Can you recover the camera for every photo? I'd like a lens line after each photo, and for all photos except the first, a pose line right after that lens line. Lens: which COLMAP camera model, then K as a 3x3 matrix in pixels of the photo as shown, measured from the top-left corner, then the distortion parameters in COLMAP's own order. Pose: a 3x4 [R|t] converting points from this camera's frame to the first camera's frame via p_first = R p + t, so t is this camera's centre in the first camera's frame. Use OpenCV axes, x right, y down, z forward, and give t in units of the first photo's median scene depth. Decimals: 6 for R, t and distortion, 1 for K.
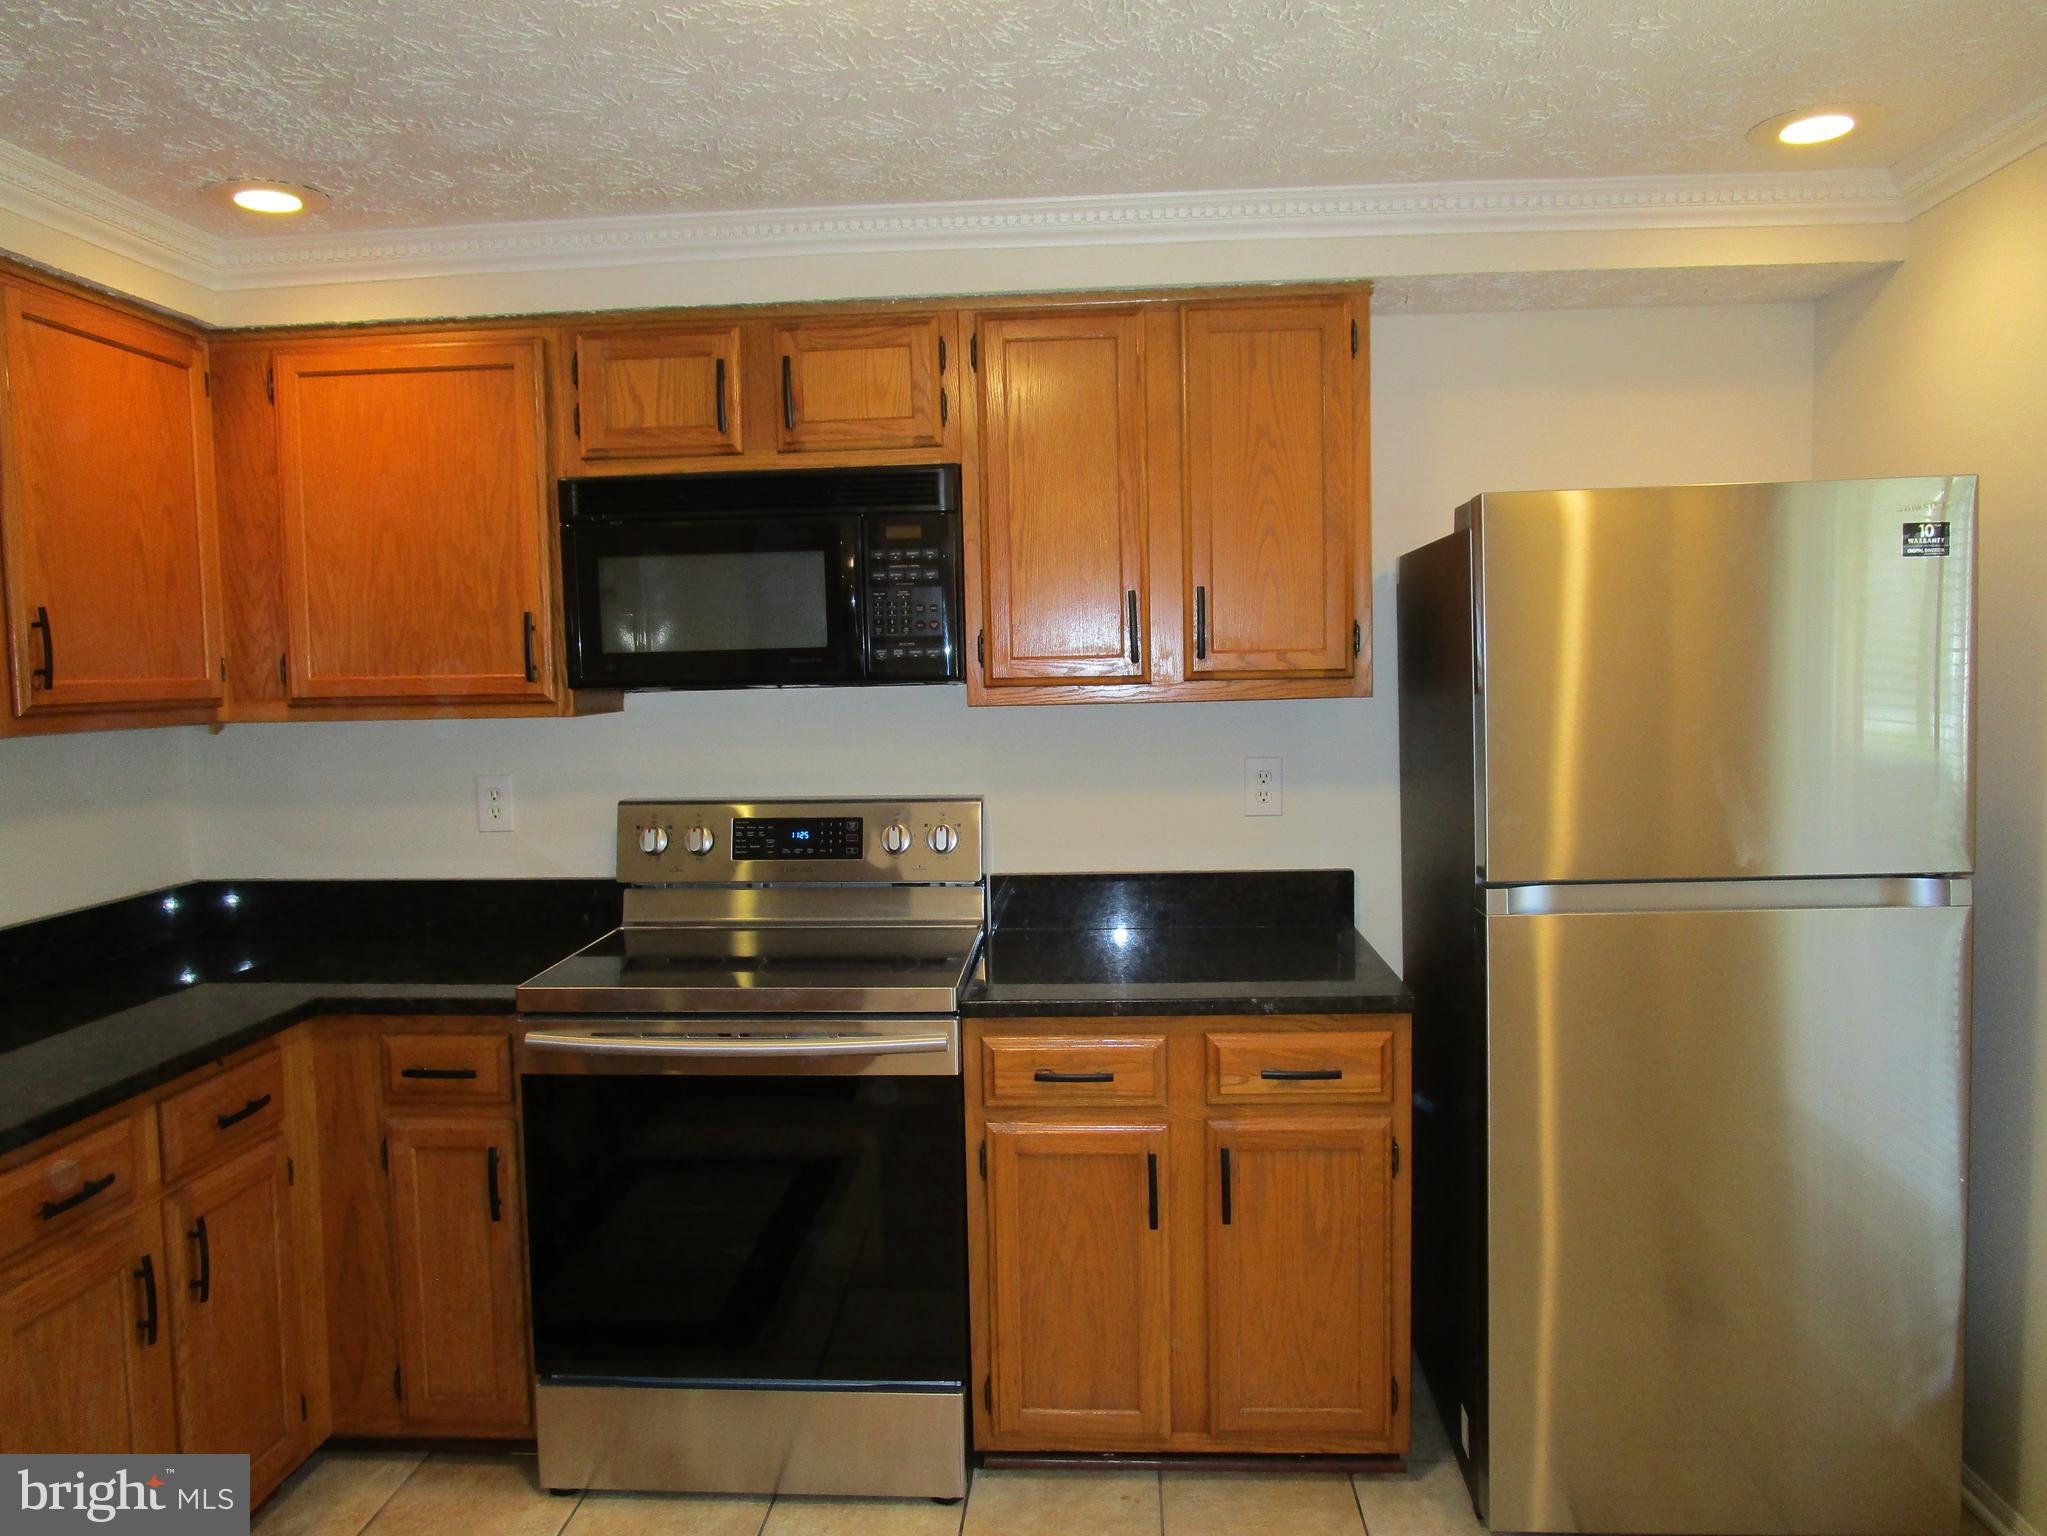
lens RADIAL K [[1455.1, 0, 1023.5], [0, 1455.1, 768.0], [0, 0, 1]] dist [-0.024548, 0.005768]
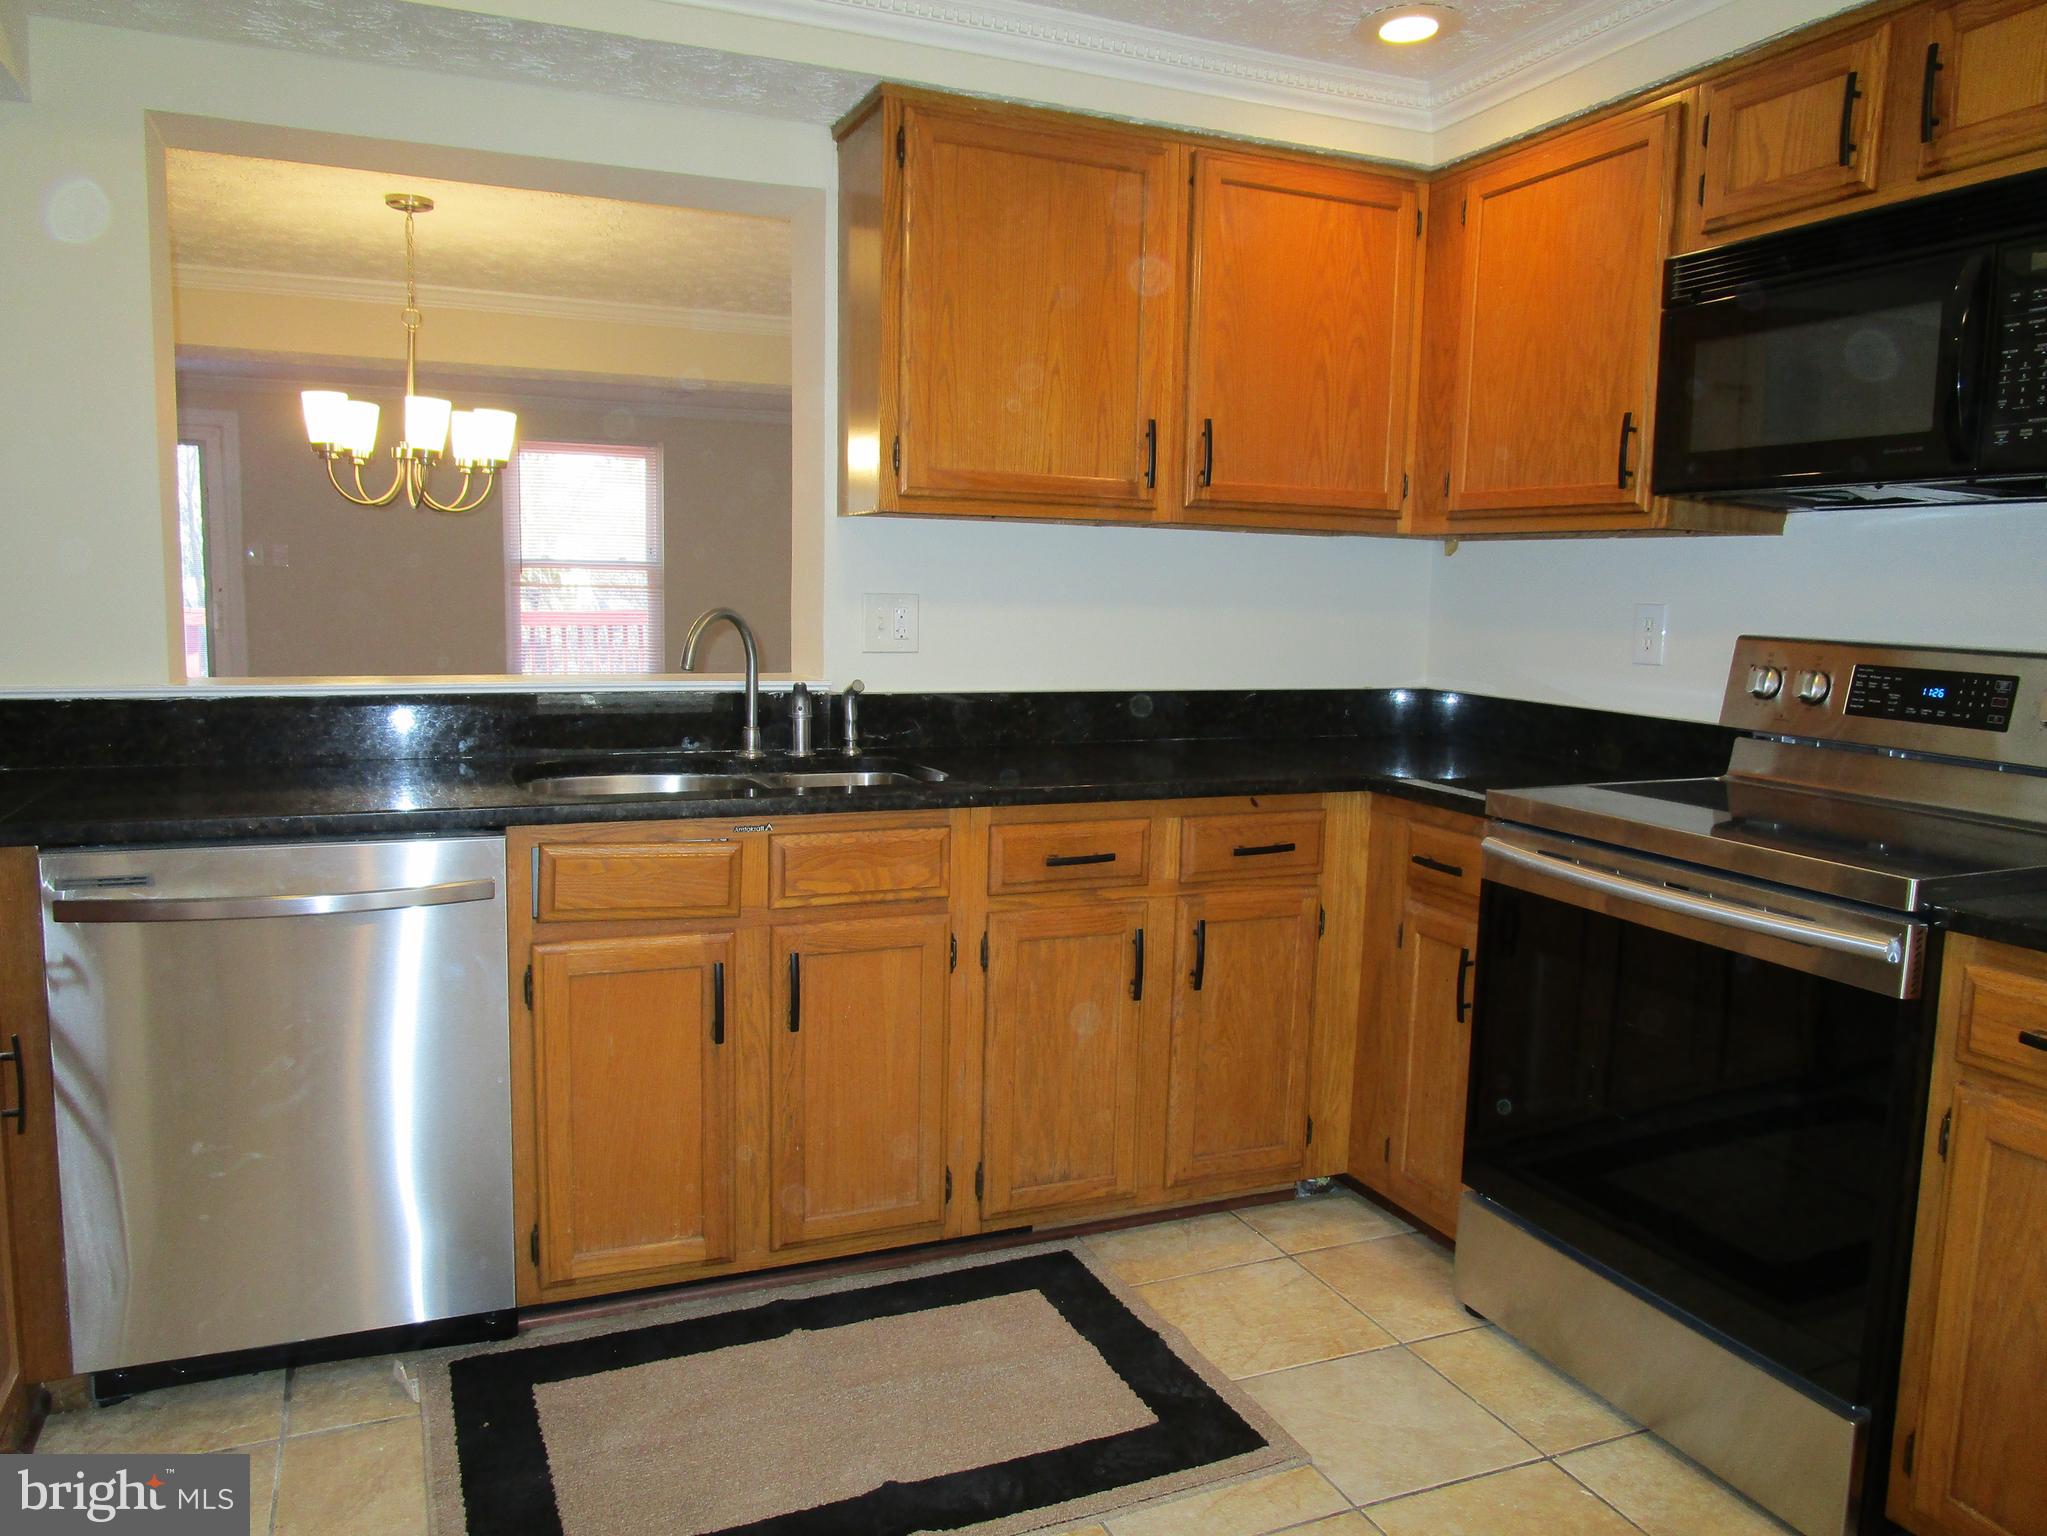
lens RADIAL K [[1455.1, 0, 1023.5], [0, 1455.1, 768.0], [0, 0, 1]] dist [-0.024548, 0.005768]
pose [[0.454412, 0.143167, -0.879212, 0.335150], [-0.100057, 0.988957, 0.109324, 0.055610], [0.885154, 0.038293, 0.463719, 0.244245]]
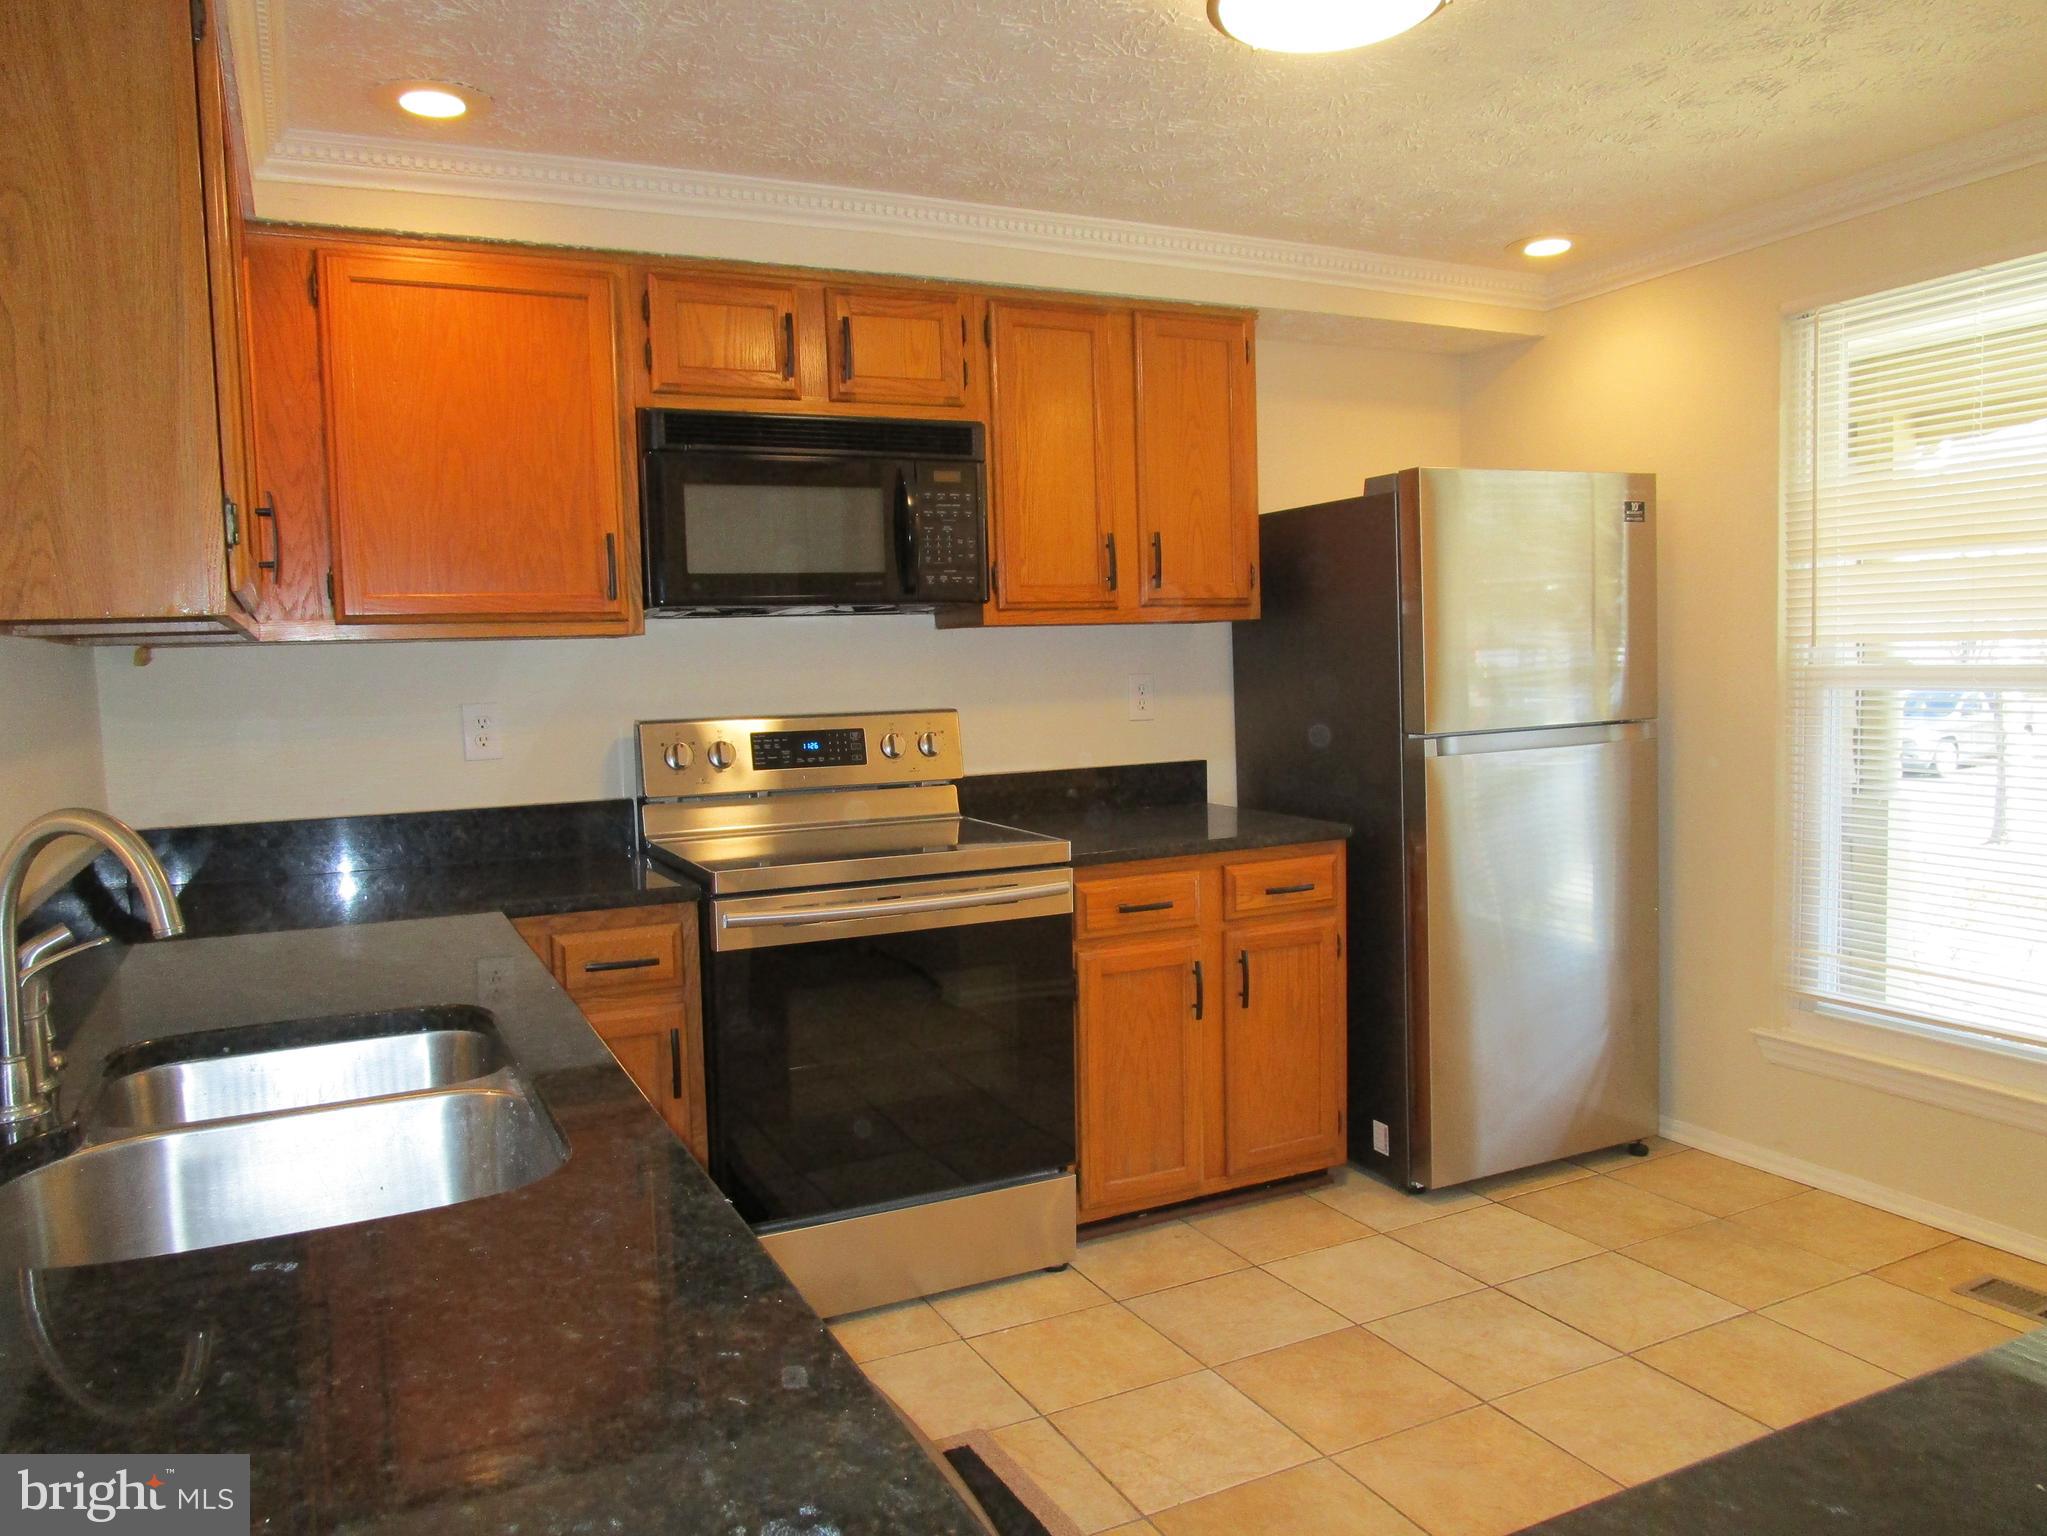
lens RADIAL K [[1455.1, 0, 1023.5], [0, 1455.1, 768.0], [0, 0, 1]] dist [-0.024548, 0.005768]
pose [[0.868750, -0.041354, 0.493521, -0.620452], [0.045218, 0.998969, 0.004110, 0.072668], [-0.493182, 0.018746, 0.869724, -0.056180]]
